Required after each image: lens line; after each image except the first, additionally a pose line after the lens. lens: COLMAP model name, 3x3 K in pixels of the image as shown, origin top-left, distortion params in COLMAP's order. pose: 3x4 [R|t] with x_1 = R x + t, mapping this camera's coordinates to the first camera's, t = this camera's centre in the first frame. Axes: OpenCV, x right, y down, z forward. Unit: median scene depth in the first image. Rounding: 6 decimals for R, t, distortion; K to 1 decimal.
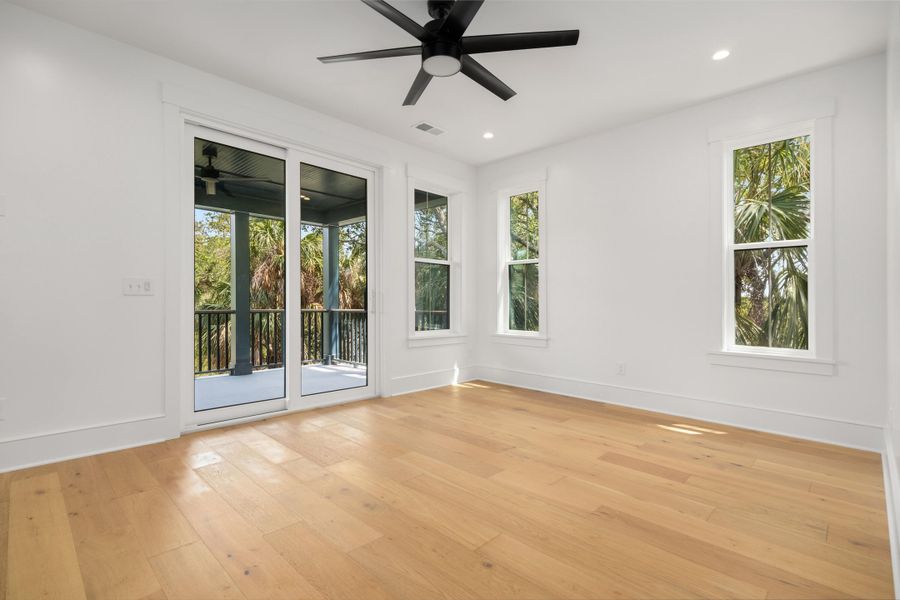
lens RADIAL K [[422.9, 0, 436.3], [0, 422.9, 301.5], [0, 0, 1]] dist [0.011372, -0.000159]
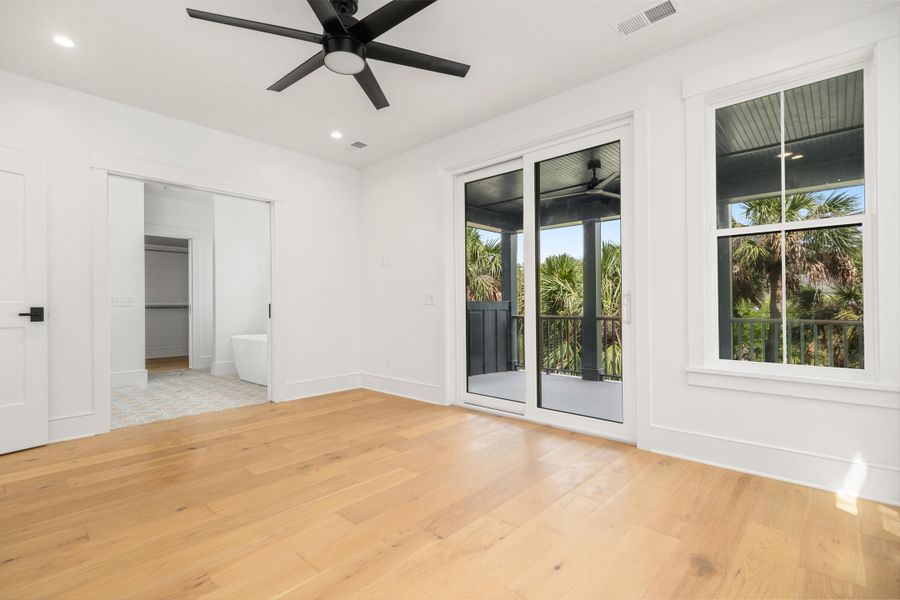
lens RADIAL K [[422.9, 0, 436.3], [0, 422.9, 301.5], [0, 0, 1]] dist [0.011372, -0.000159]
pose [[0.032725, -0.017126, -0.999318, 0.688056], [0.003114, 0.999850, -0.017033, 0.001950], [0.999460, -0.002554, 0.032773, 0.815295]]
